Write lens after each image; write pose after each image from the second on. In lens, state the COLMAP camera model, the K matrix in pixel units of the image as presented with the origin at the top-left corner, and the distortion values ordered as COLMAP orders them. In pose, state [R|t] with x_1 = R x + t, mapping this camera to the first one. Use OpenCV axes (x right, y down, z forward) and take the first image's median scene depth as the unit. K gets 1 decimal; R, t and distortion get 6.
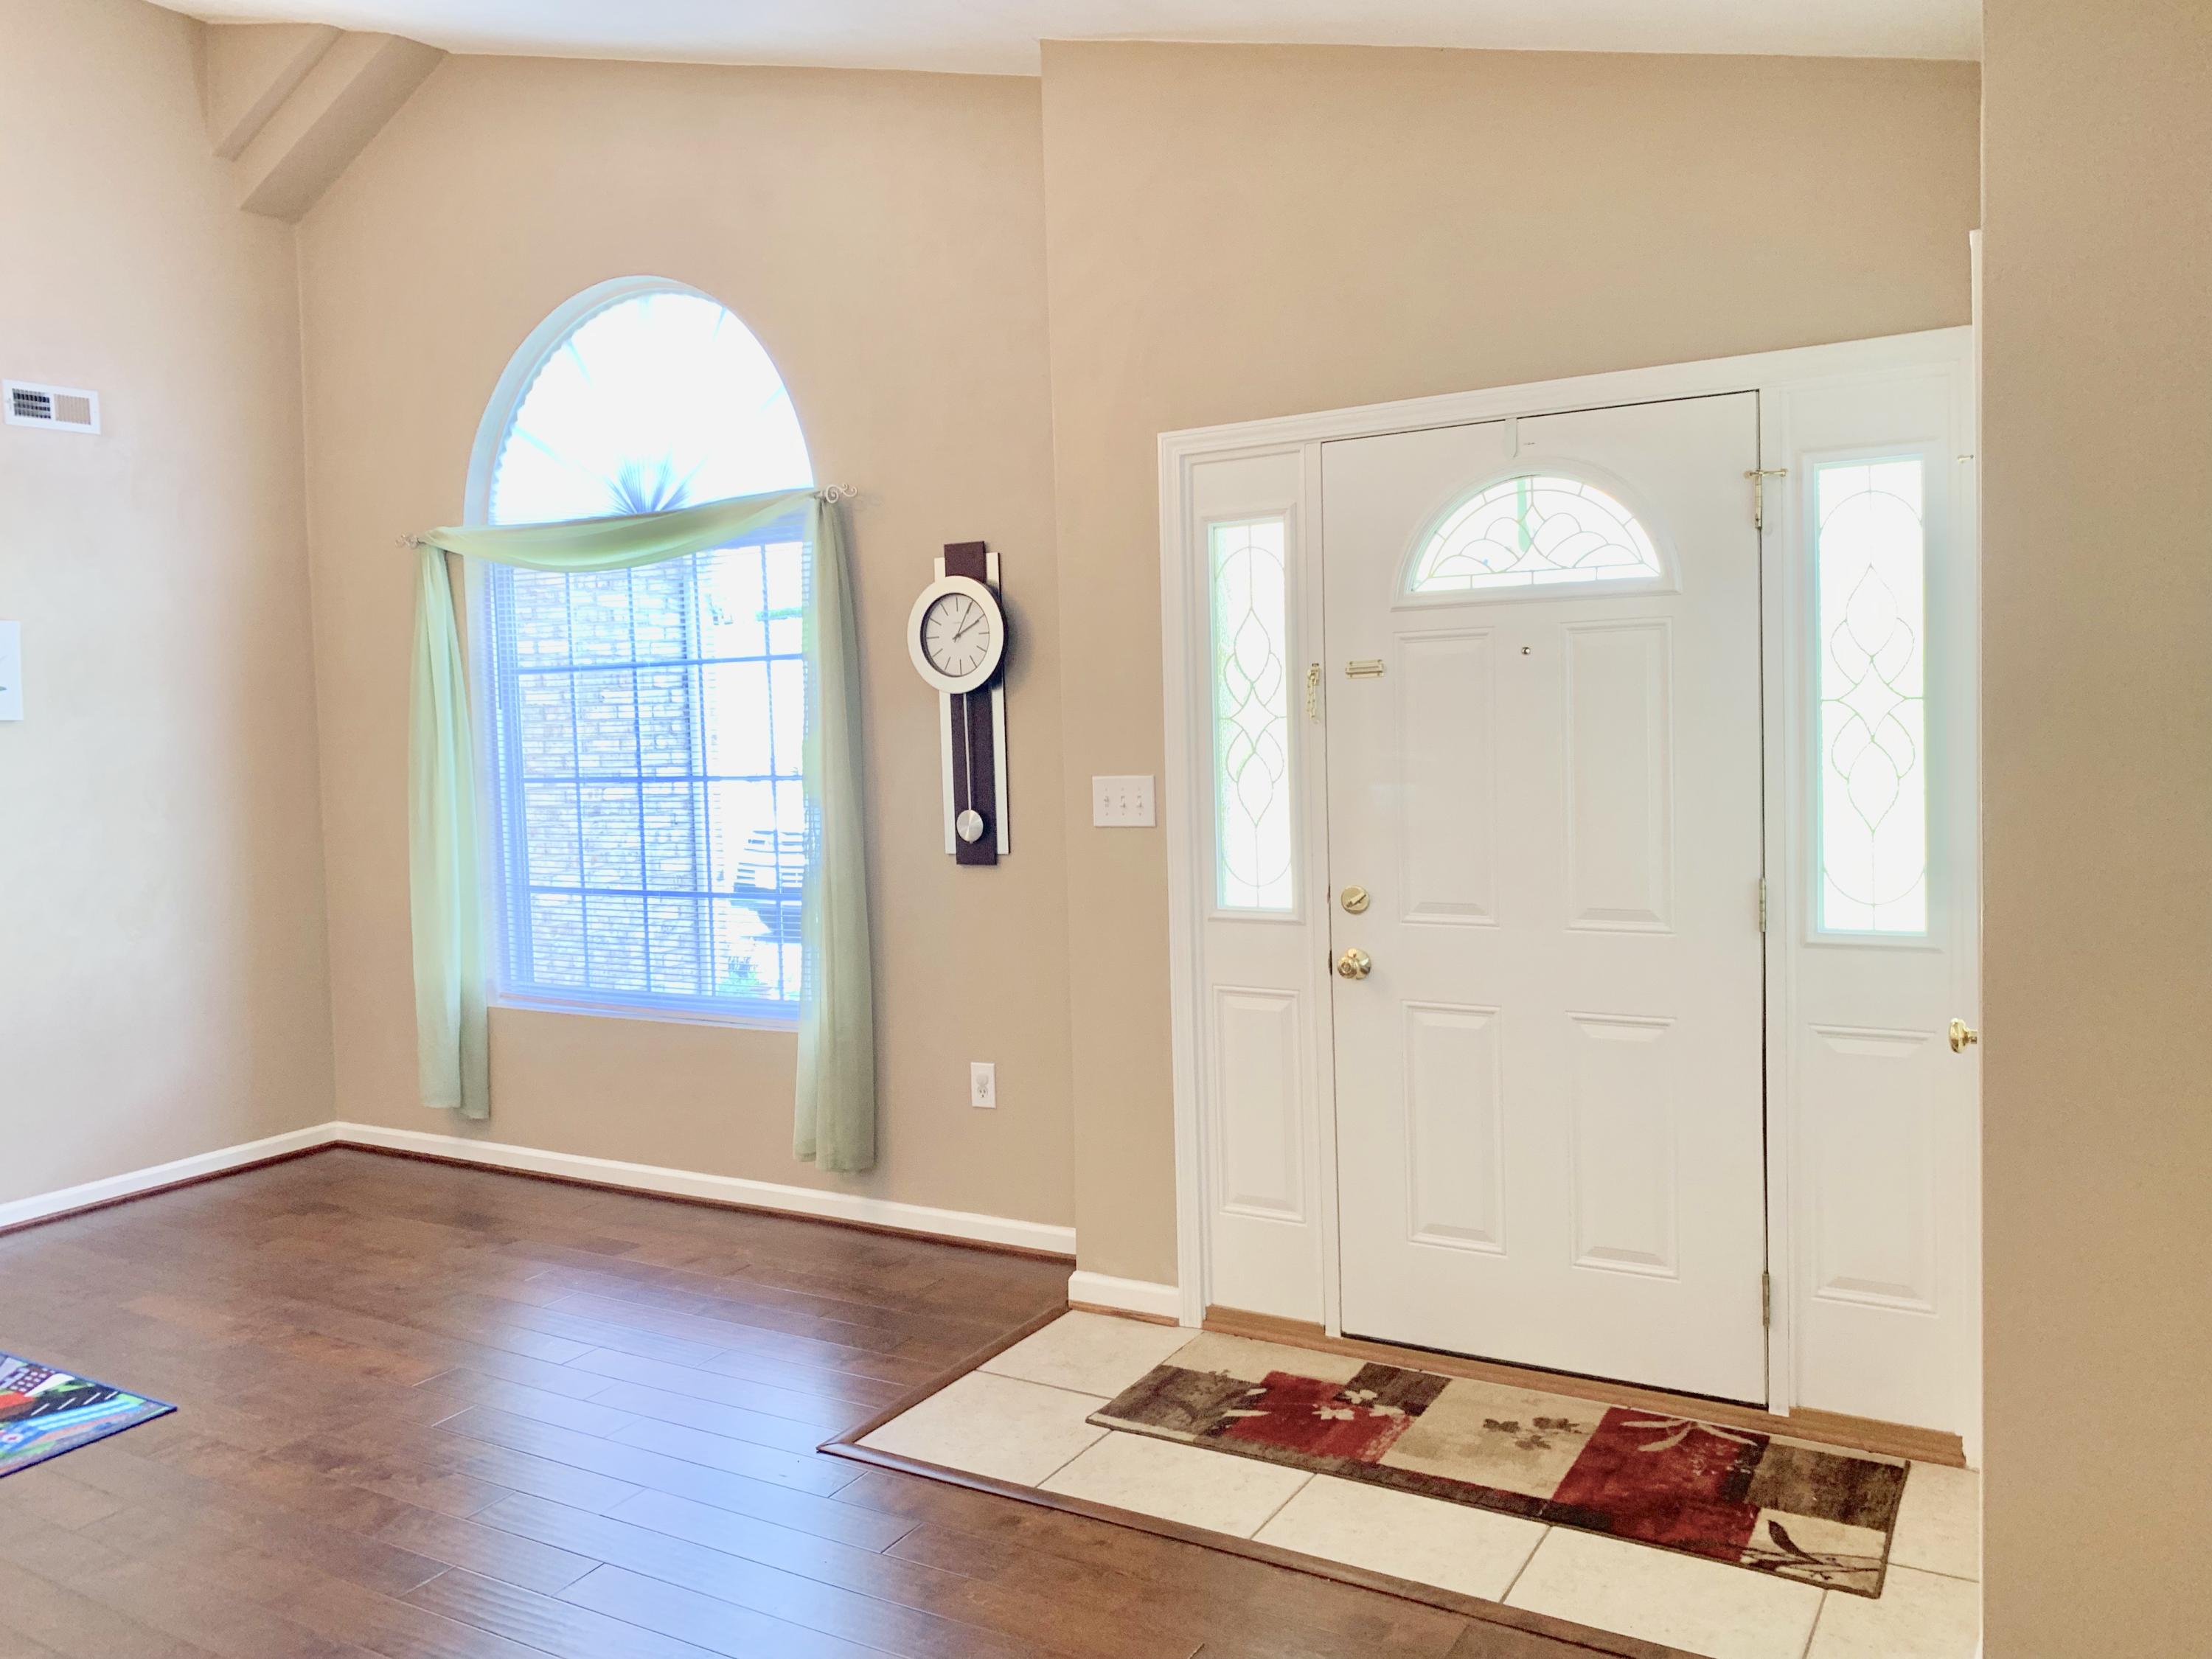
lens RADIAL K [[1676.2, 0, 1098.8], [0, 1676.2, 791.2], [0, 0, 1]] dist [0.019538, -0.029355]
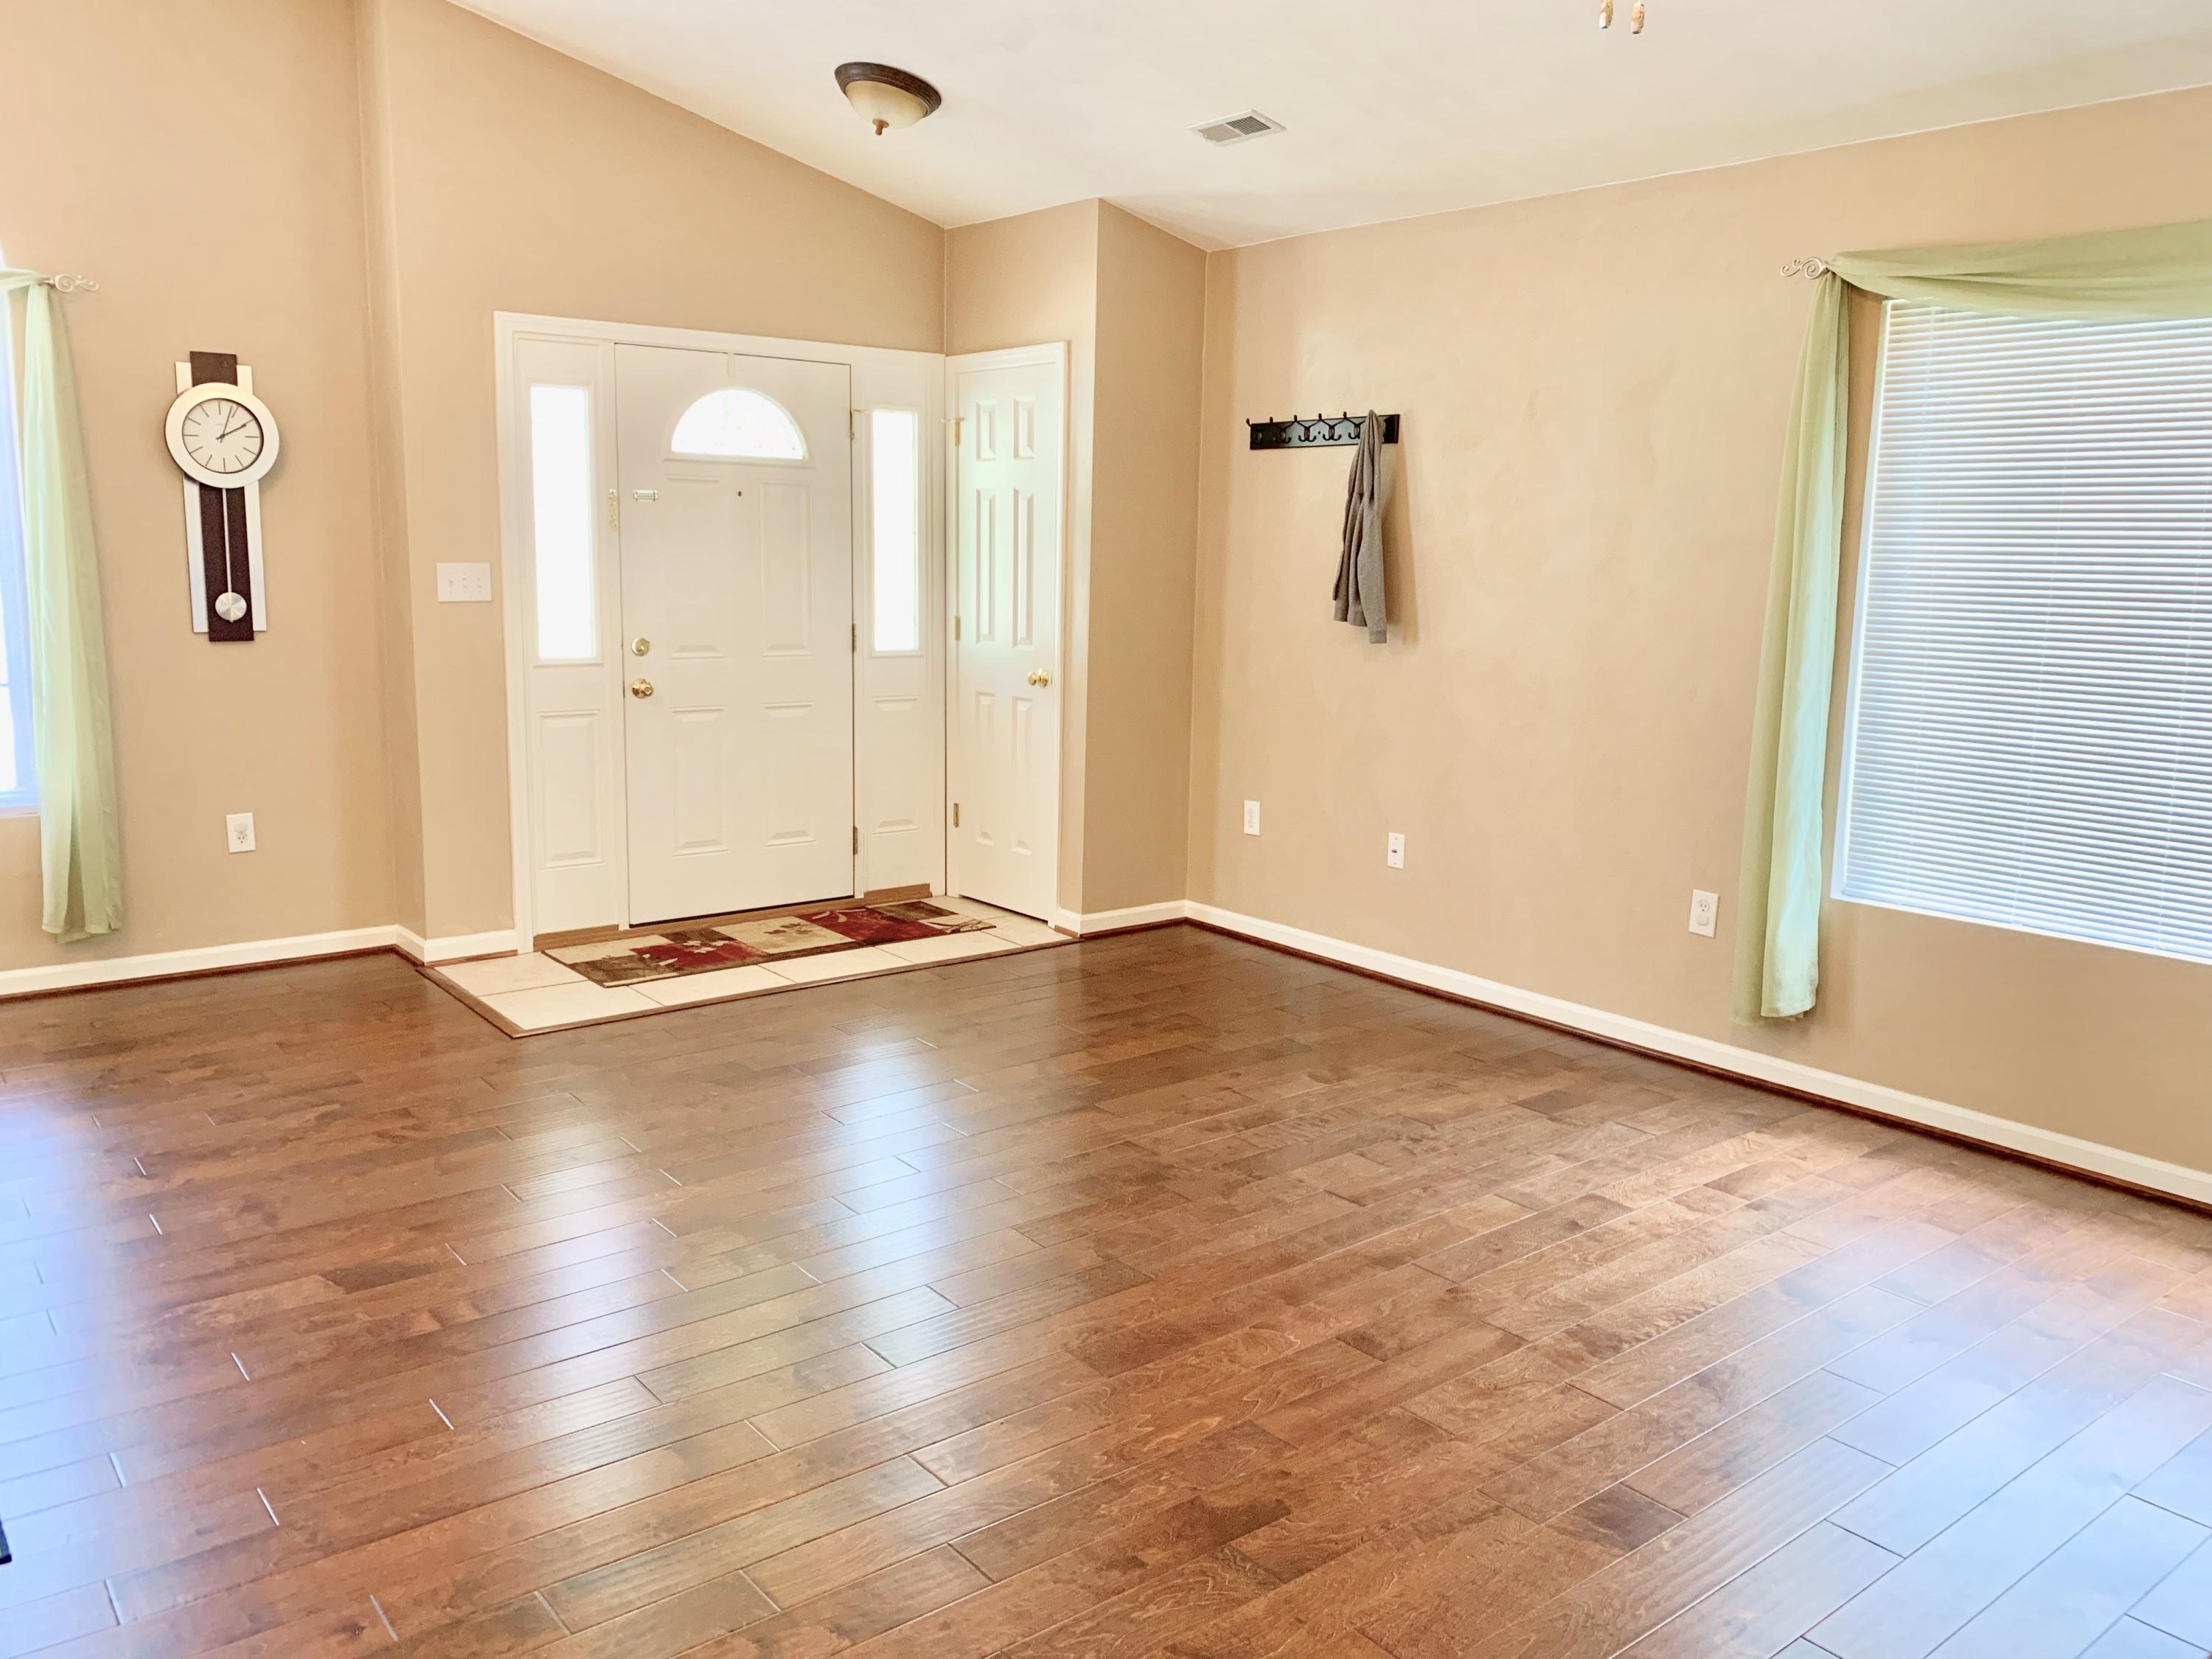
lens RADIAL K [[1676.2, 0, 1091.7], [0, 1676.2, 810.1], [0, 0, 1]] dist [0.019538, -0.029355]
pose [[0.351241, -0.109900, 0.929813, -1.055335], [0.012472, 0.993548, 0.112722, 0.040810], [-0.936202, -0.027996, 0.350346, 0.048841]]
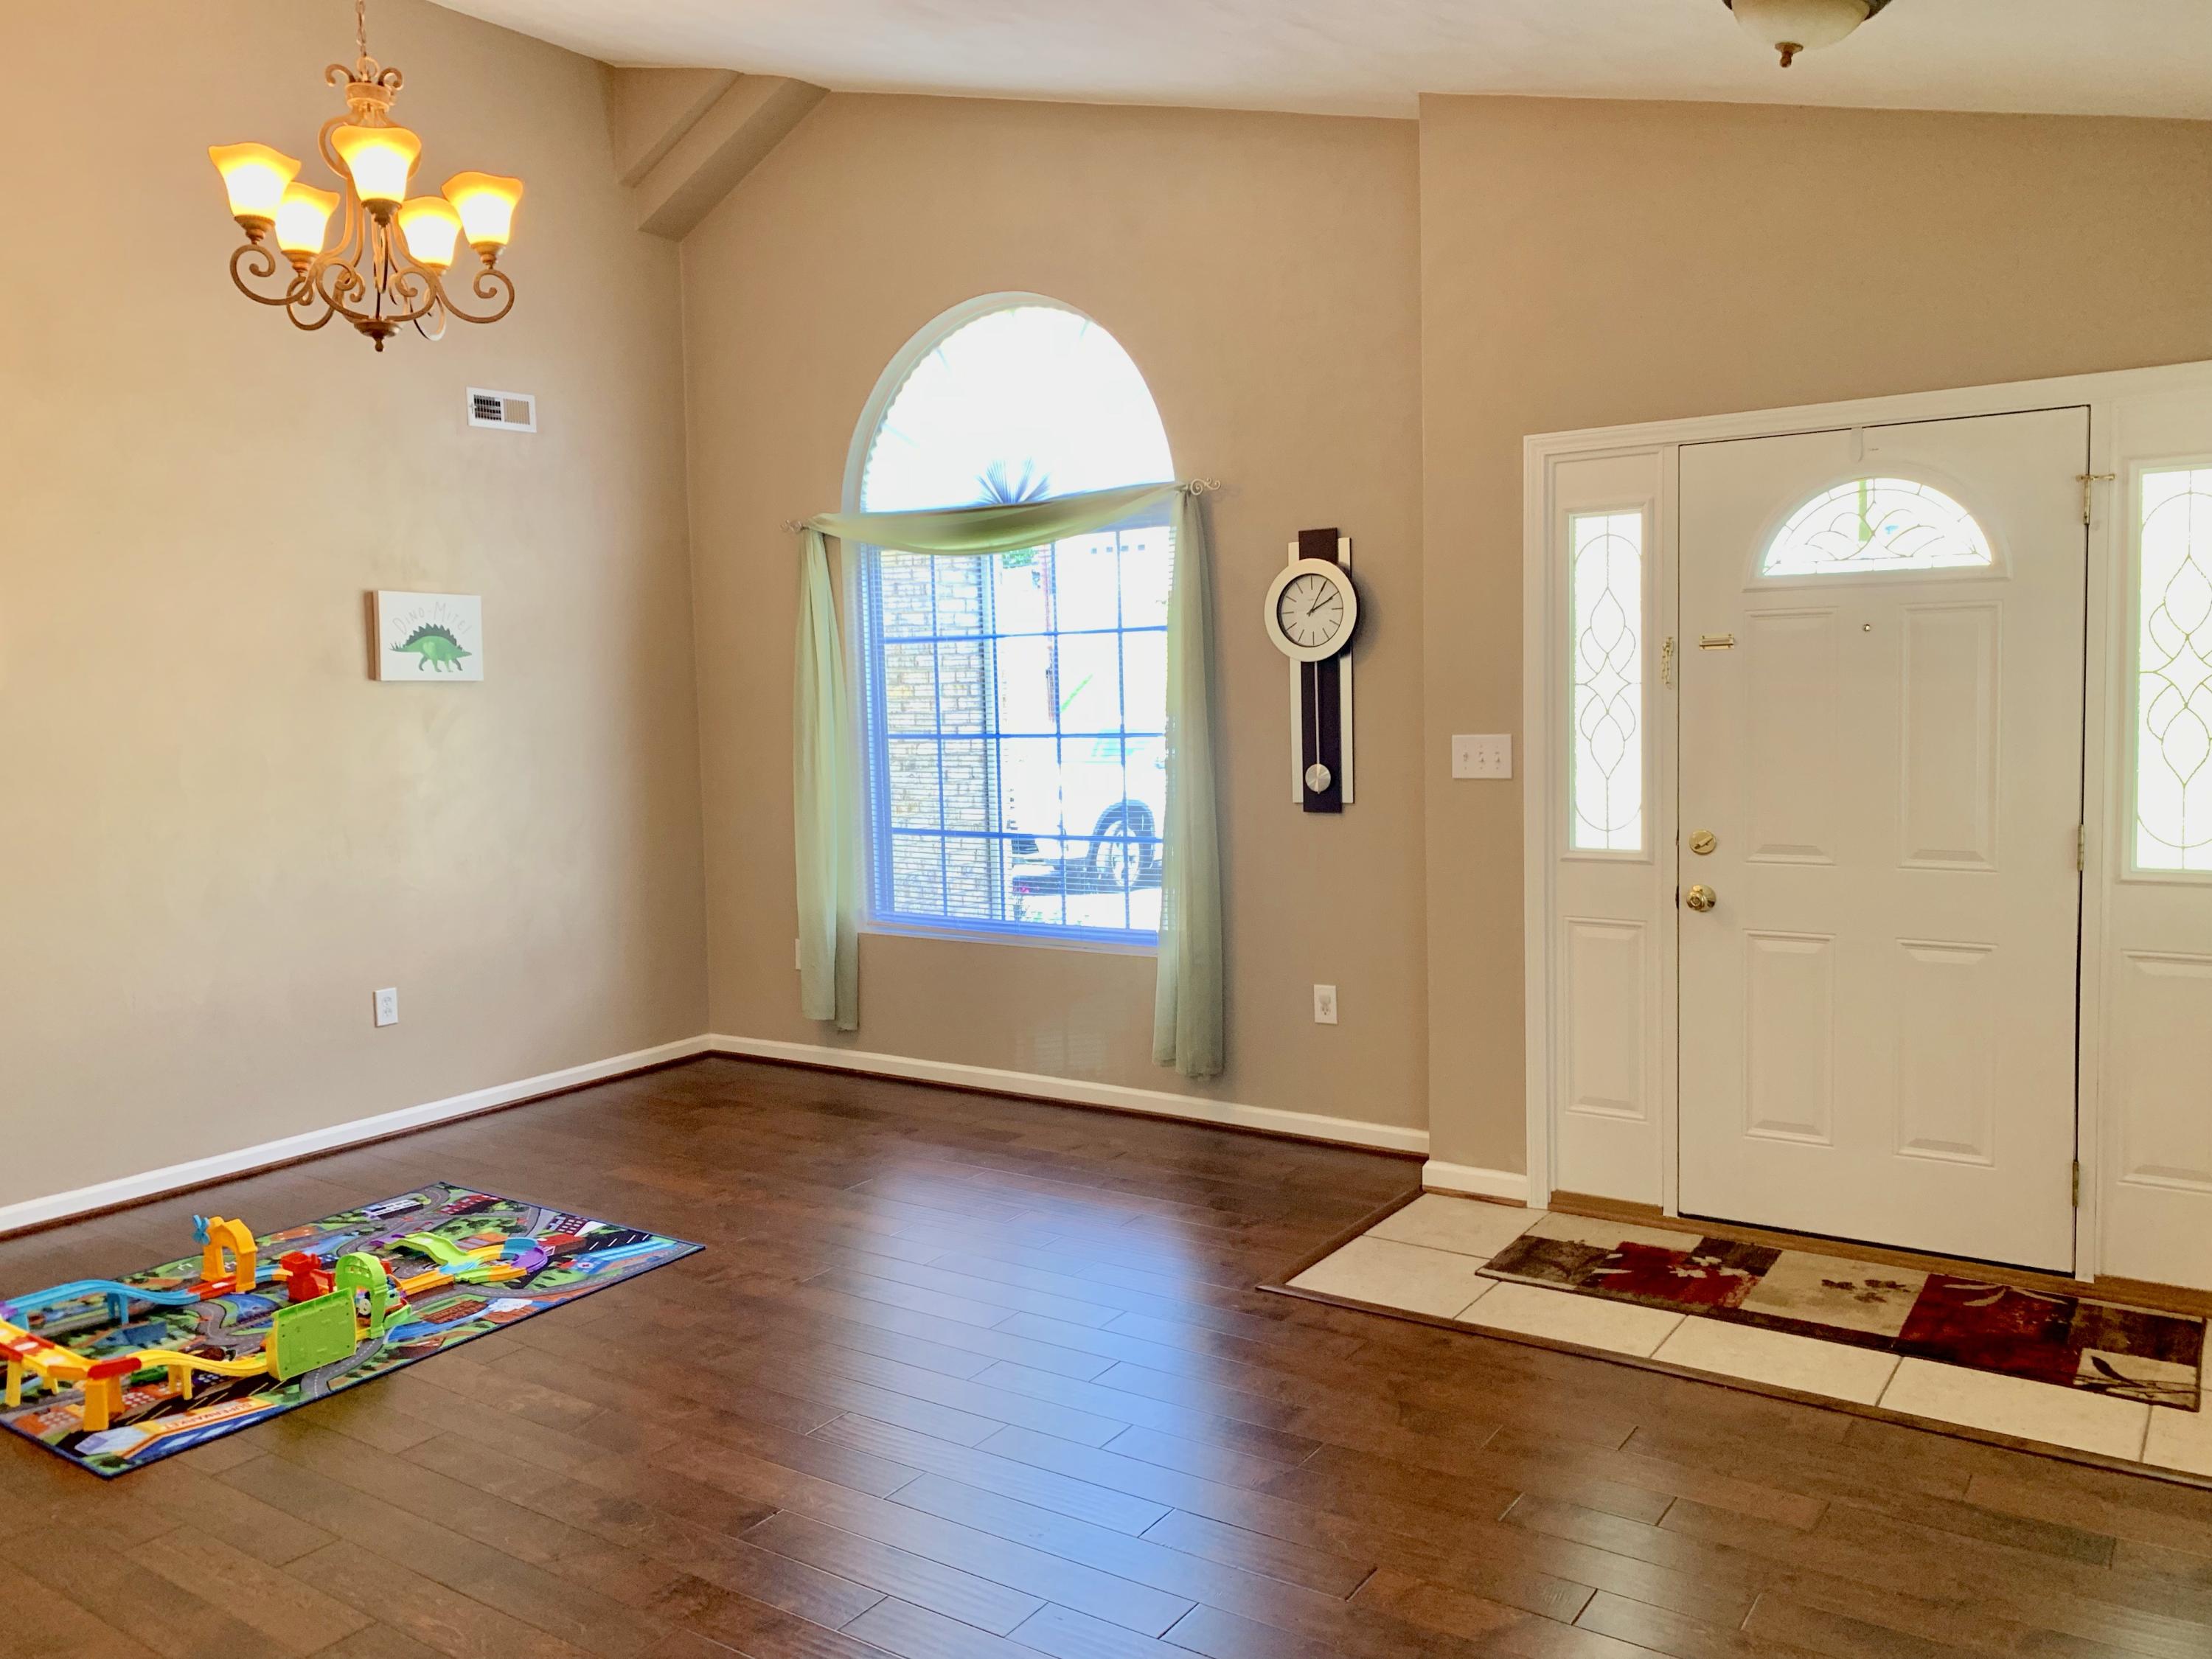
lens RADIAL K [[1676.2, 0, 1093.4], [0, 1676.2, 801.8], [0, 0, 1]] dist [0.019538, -0.029355]
pose [[0.997666, 0.010136, -0.067526, -0.169450], [-0.008252, 0.999570, 0.028126, 0.006821], [0.067782, -0.027504, 0.997321, -0.169136]]
